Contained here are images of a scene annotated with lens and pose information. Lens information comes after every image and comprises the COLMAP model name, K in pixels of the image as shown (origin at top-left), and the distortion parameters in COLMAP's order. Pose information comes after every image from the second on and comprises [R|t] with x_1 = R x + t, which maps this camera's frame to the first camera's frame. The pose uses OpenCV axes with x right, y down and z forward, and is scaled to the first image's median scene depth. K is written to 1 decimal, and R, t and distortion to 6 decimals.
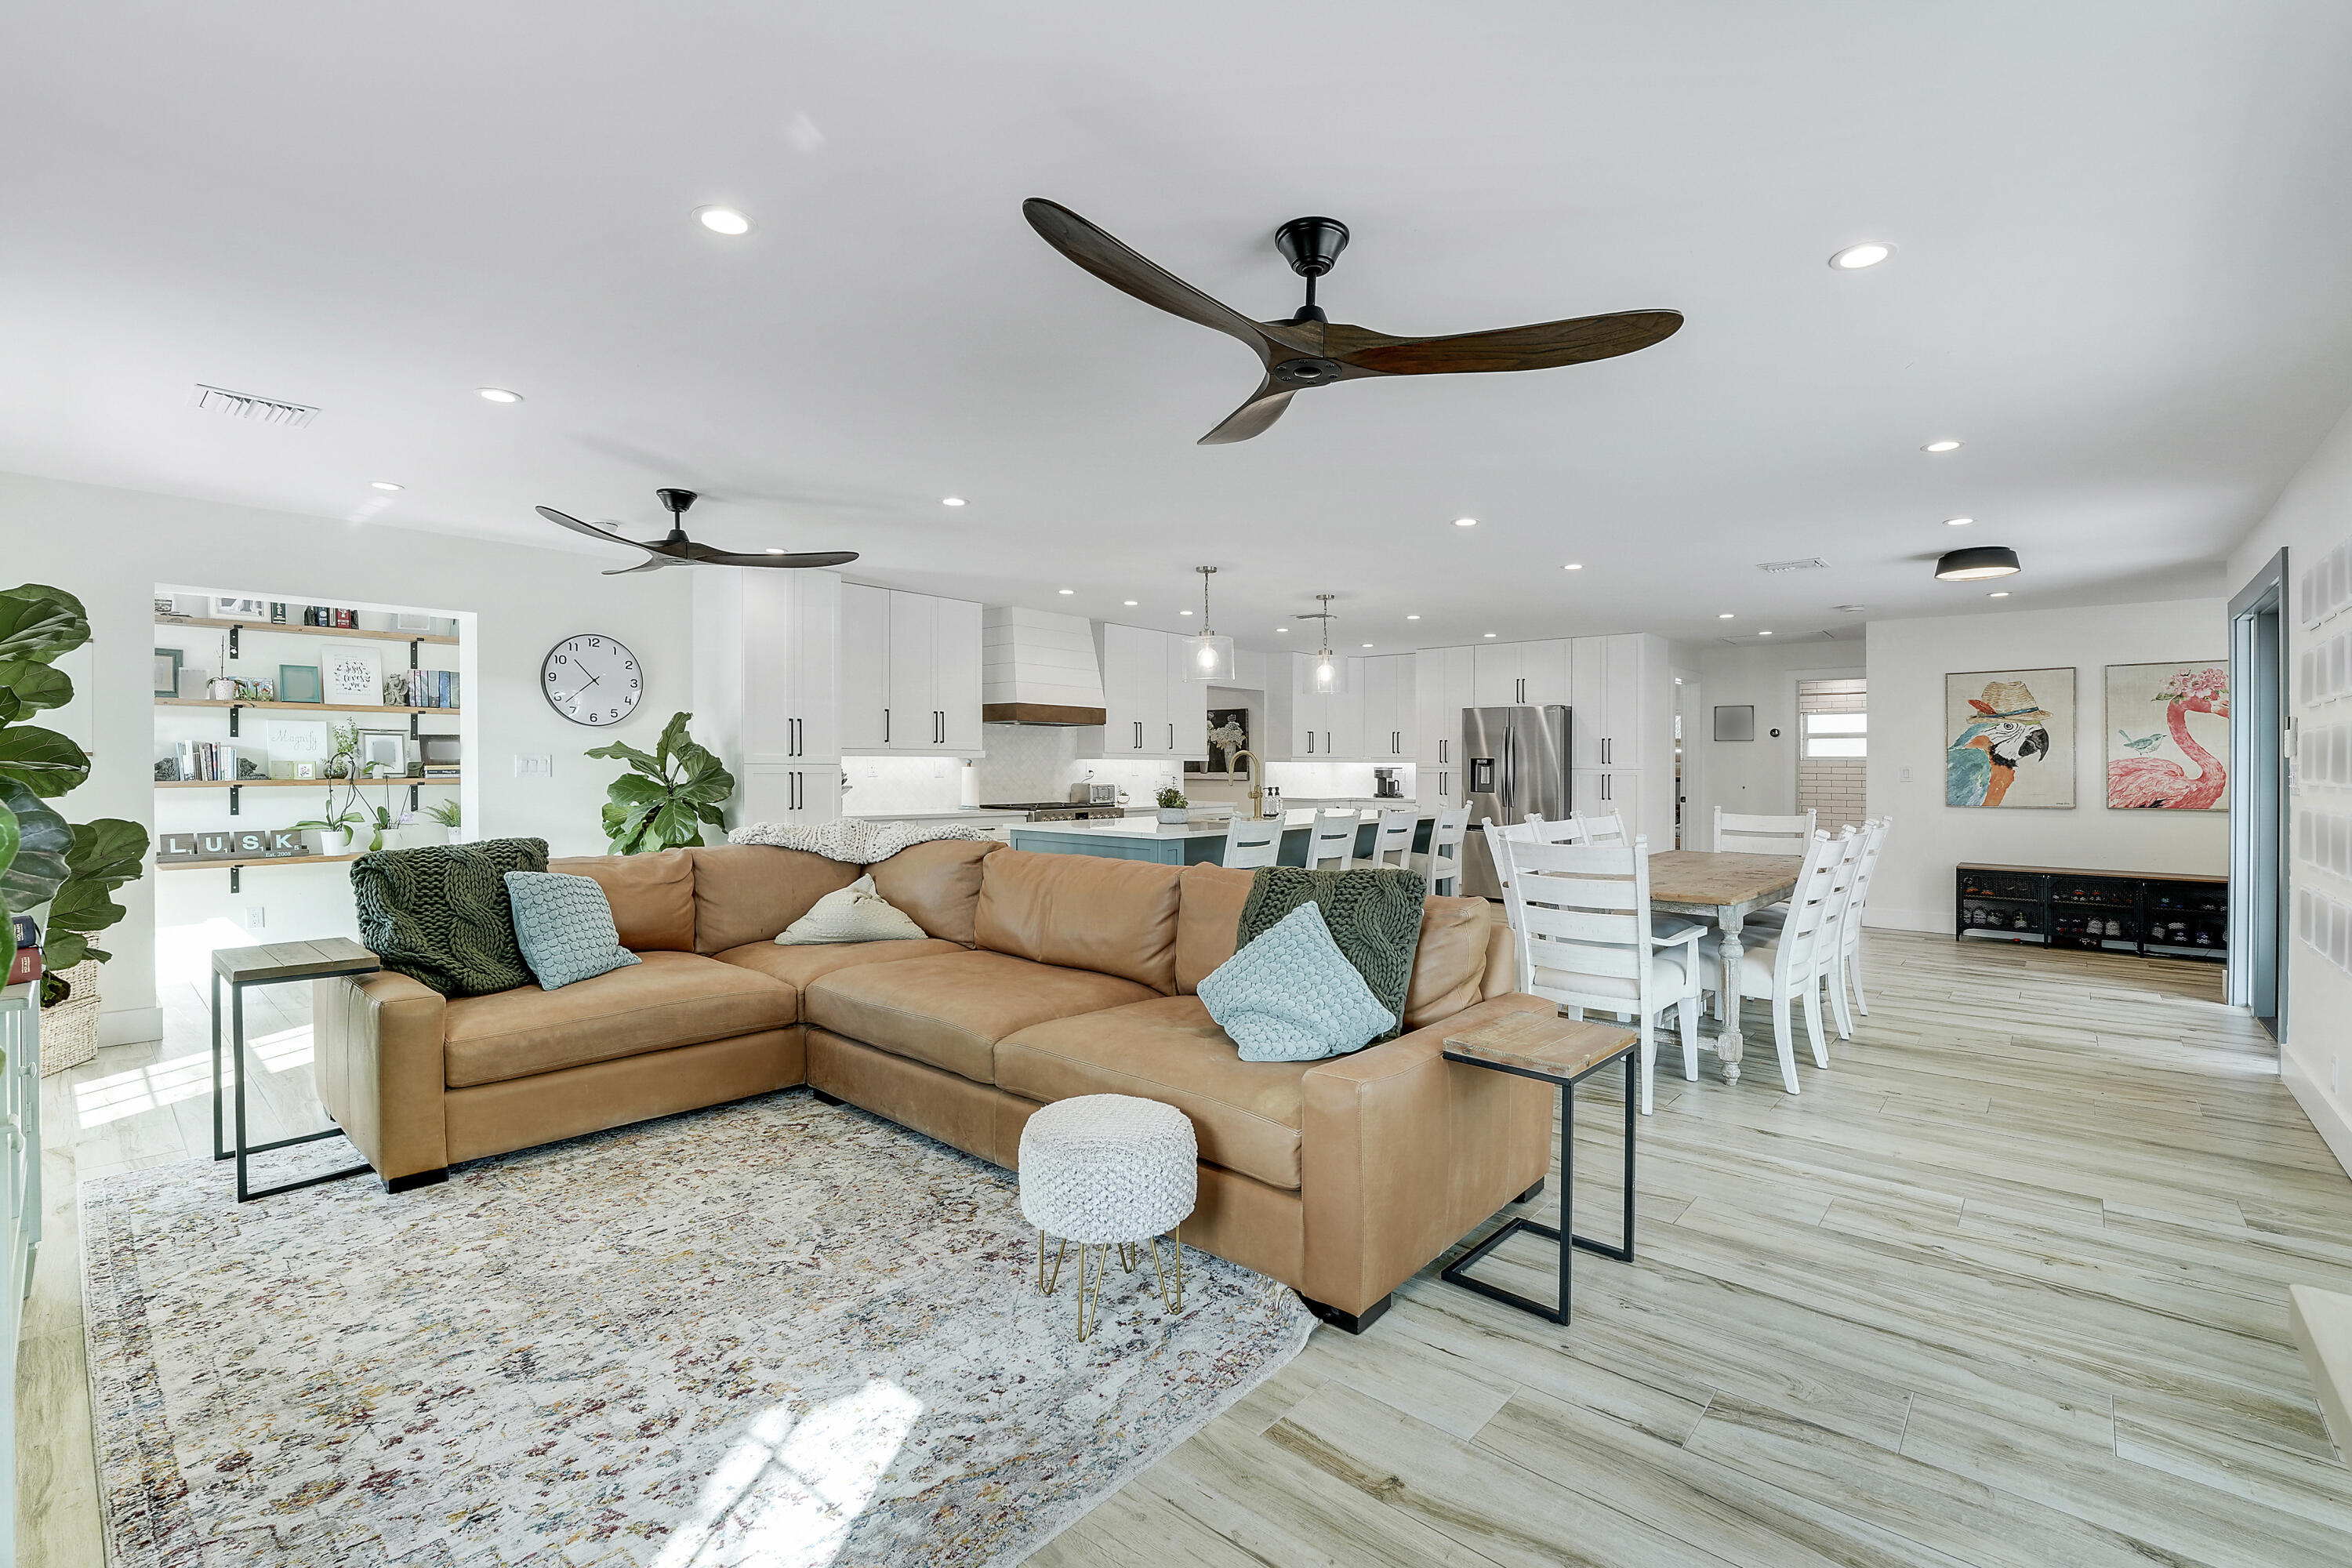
lens RADIAL K [[1011.1, 0, 1181.7], [0, 1011.1, 778.2], [0, 0, 1]] dist [-0.022180, 0.000063]
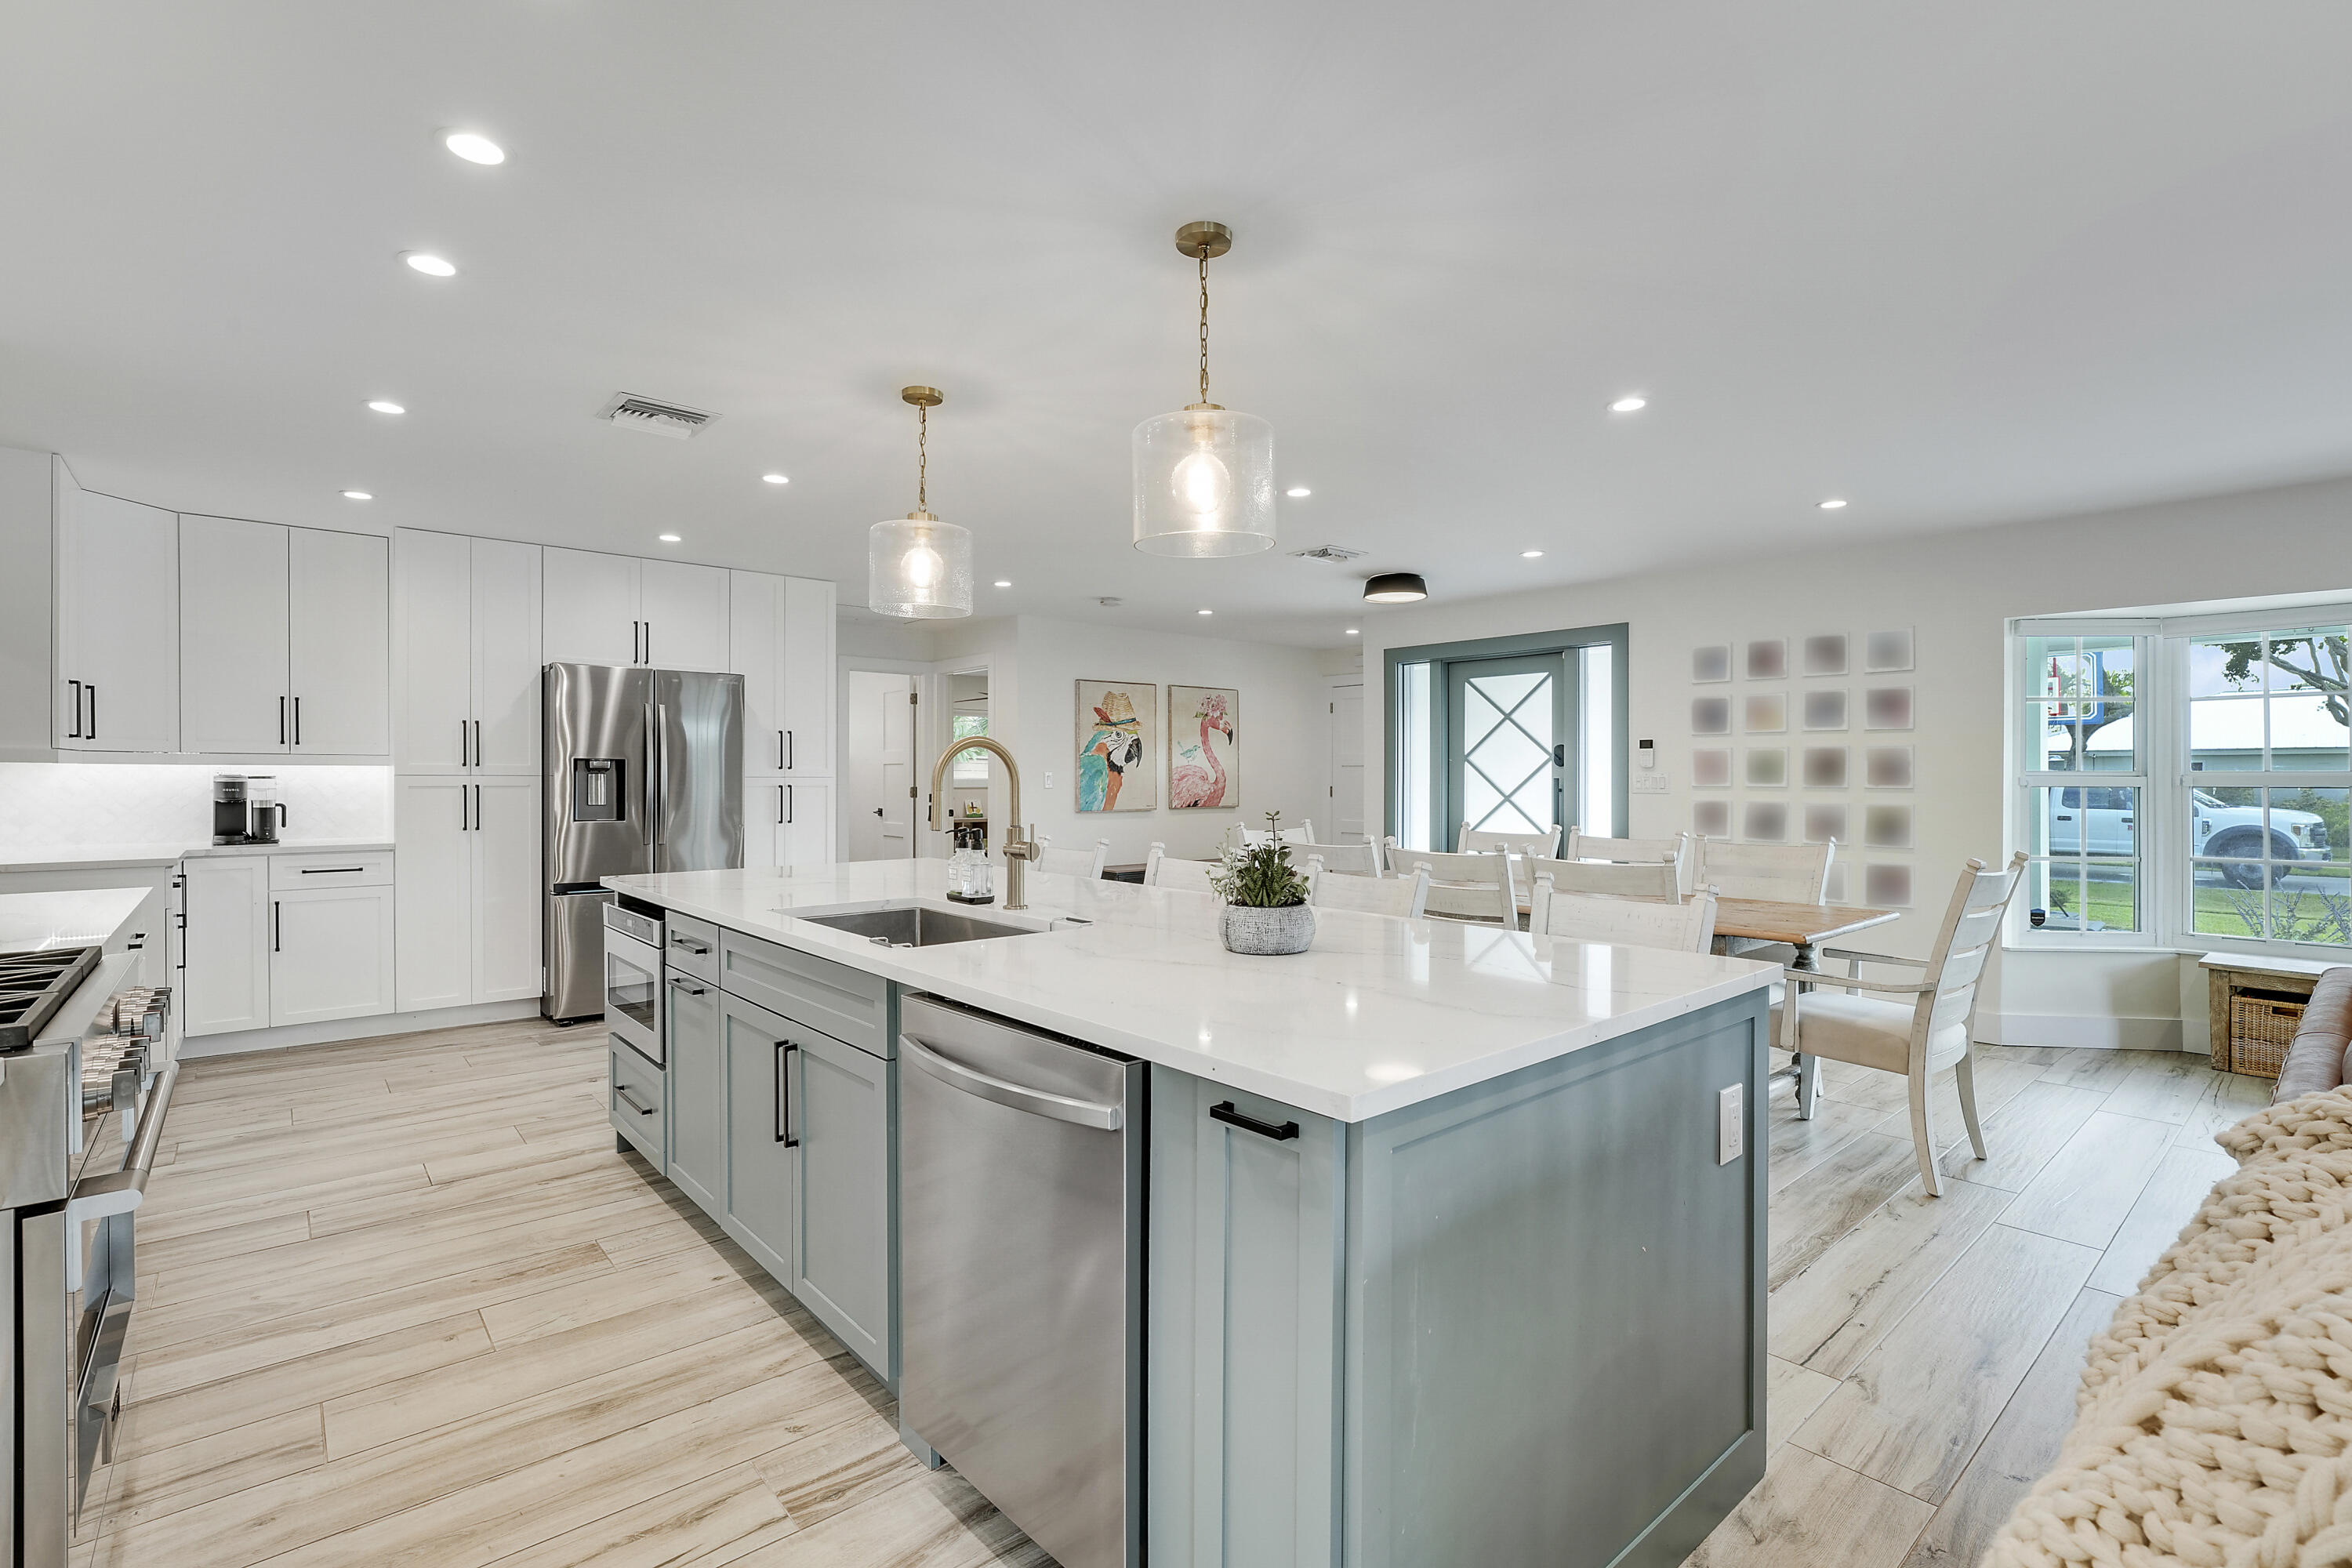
lens RADIAL K [[1069.1, 0, 1160.9], [0, 1069.1, 781.4], [0, 0, 1]] dist [-0.025287, 0.000049]
pose [[0.139687, -0.010204, 0.990143, -0.291018], [0.010485, 0.999906, 0.008826, -0.011937], [-0.990140, 0.009148, 0.139781, 0.802537]]
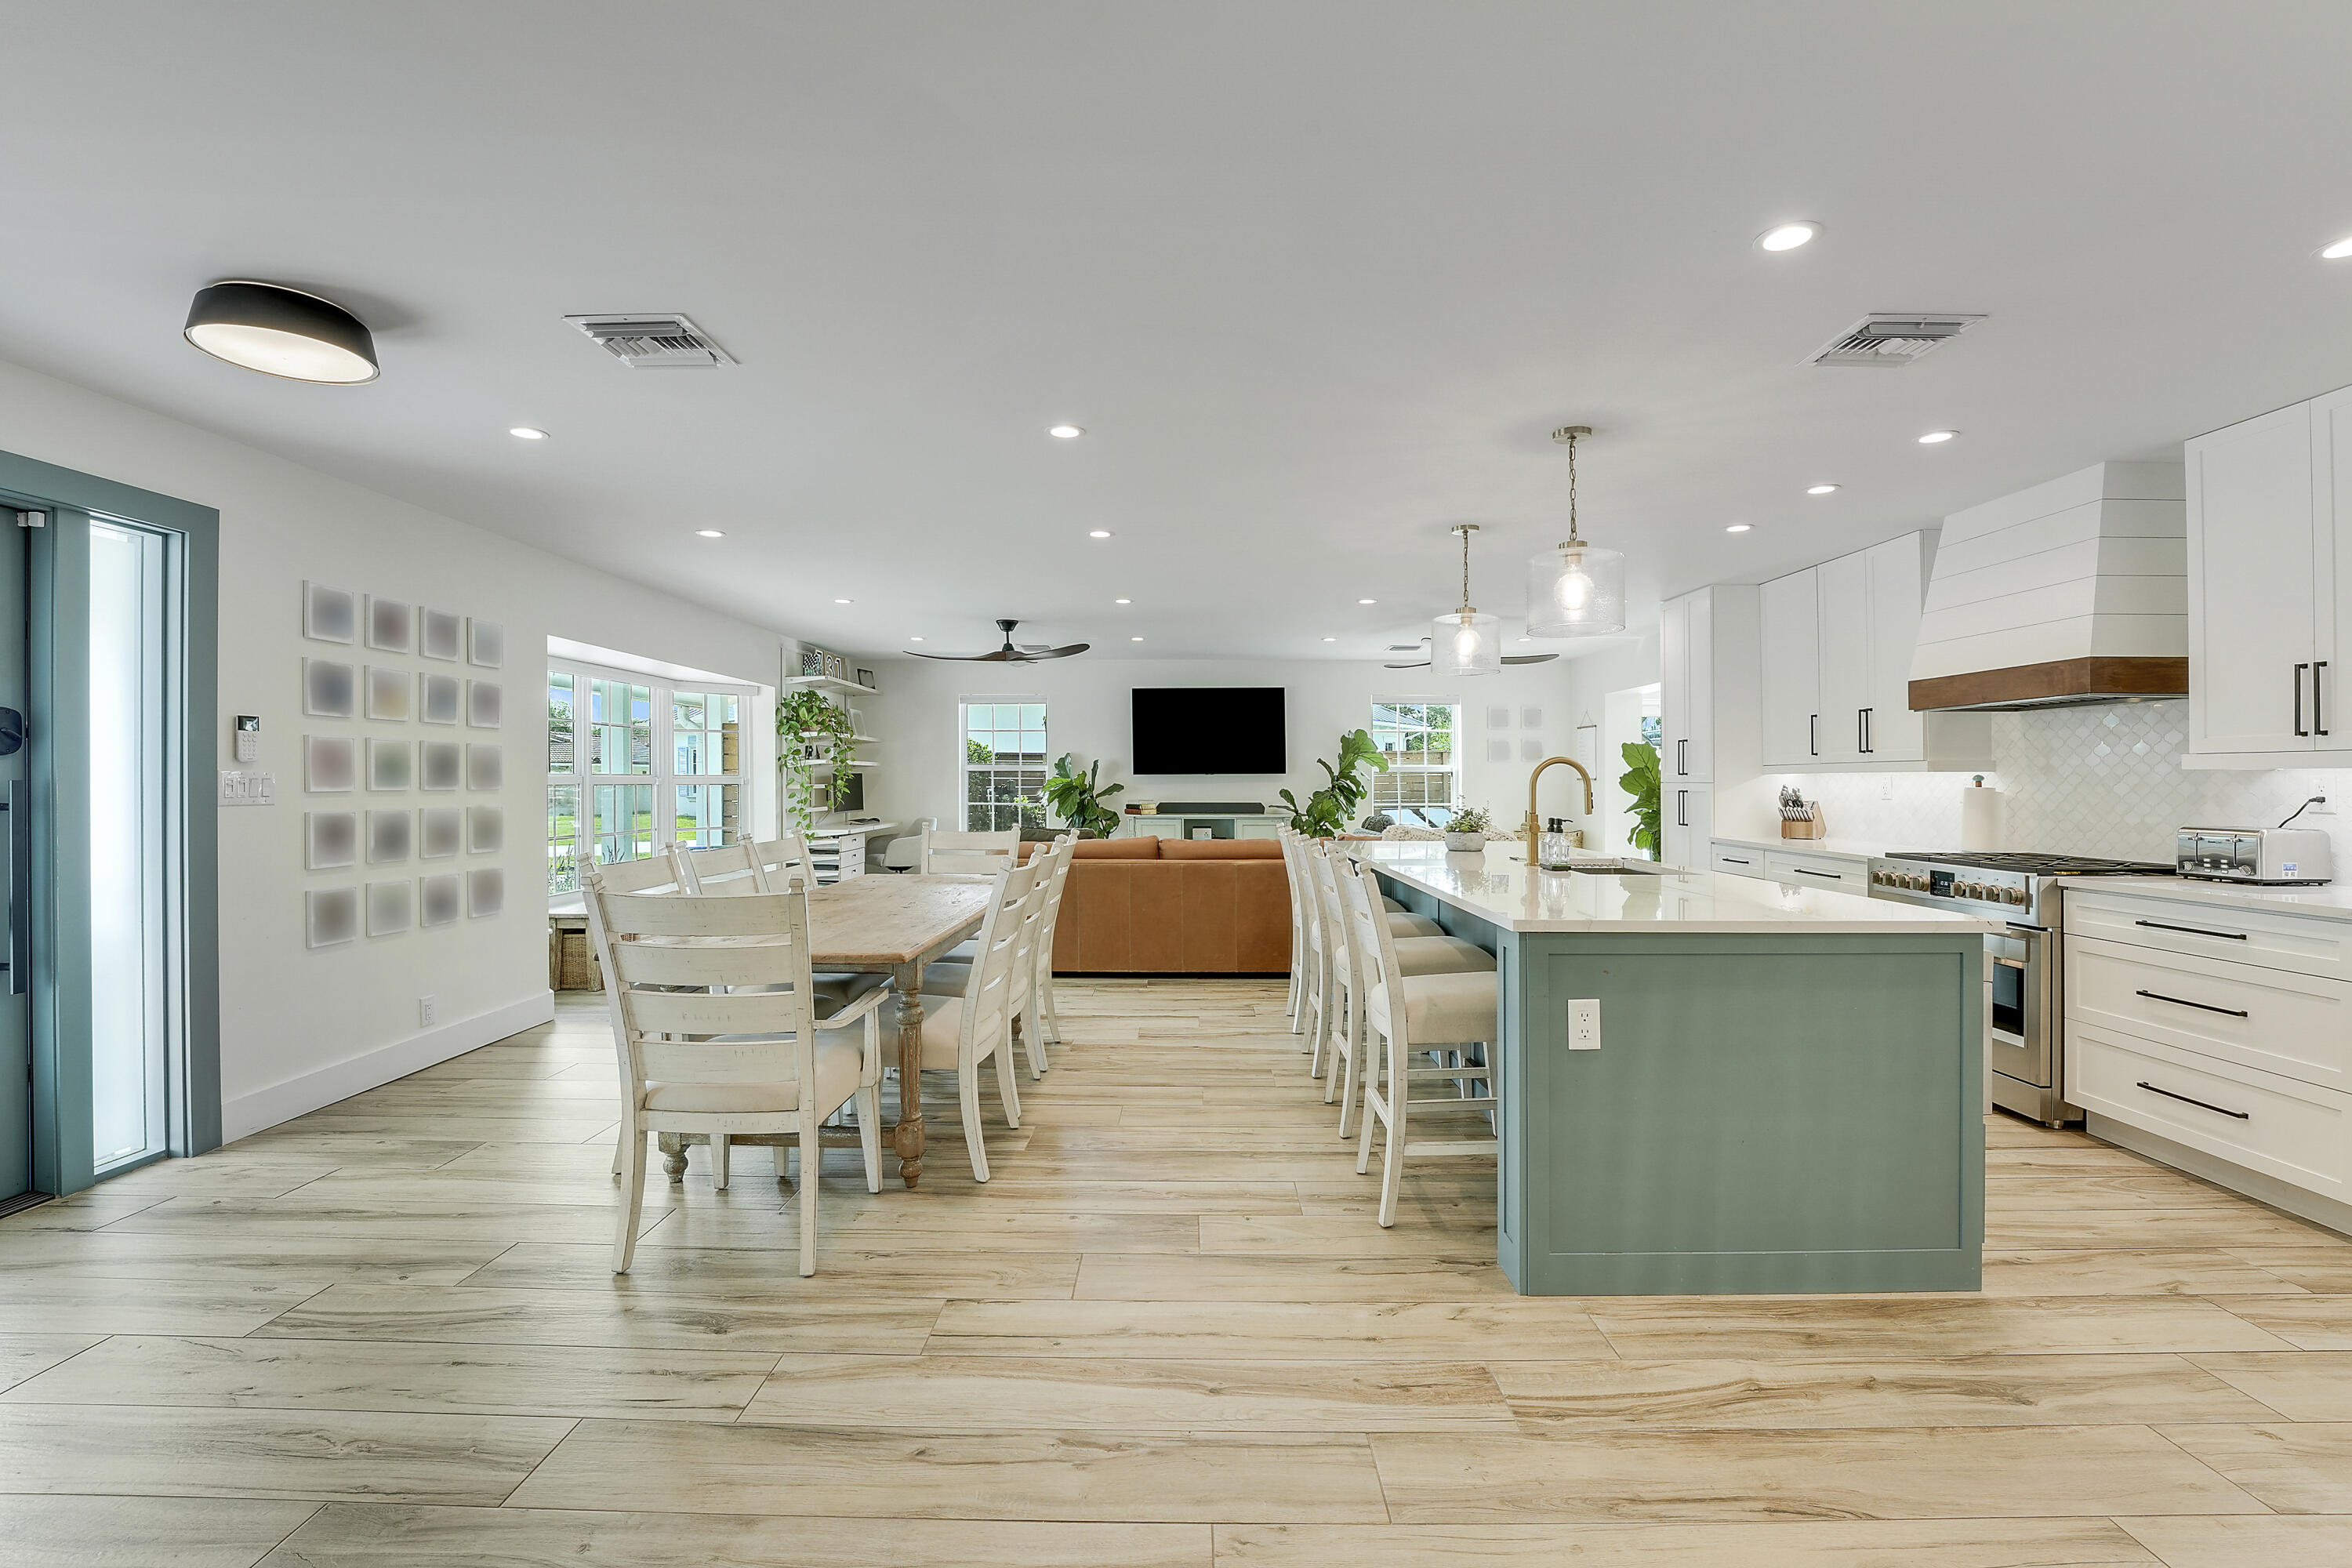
lens RADIAL K [[1006.3, 0, 1182.2], [0, 1006.3, 767.8], [0, 0, 1]] dist [-0.015609, -0.000621]
pose [[-0.752598, -0.015876, -0.658289, 0.584586], [-0.014707, 0.999865, -0.007300, -0.011794], [0.658316, 0.004188, -0.752730, 1.195268]]
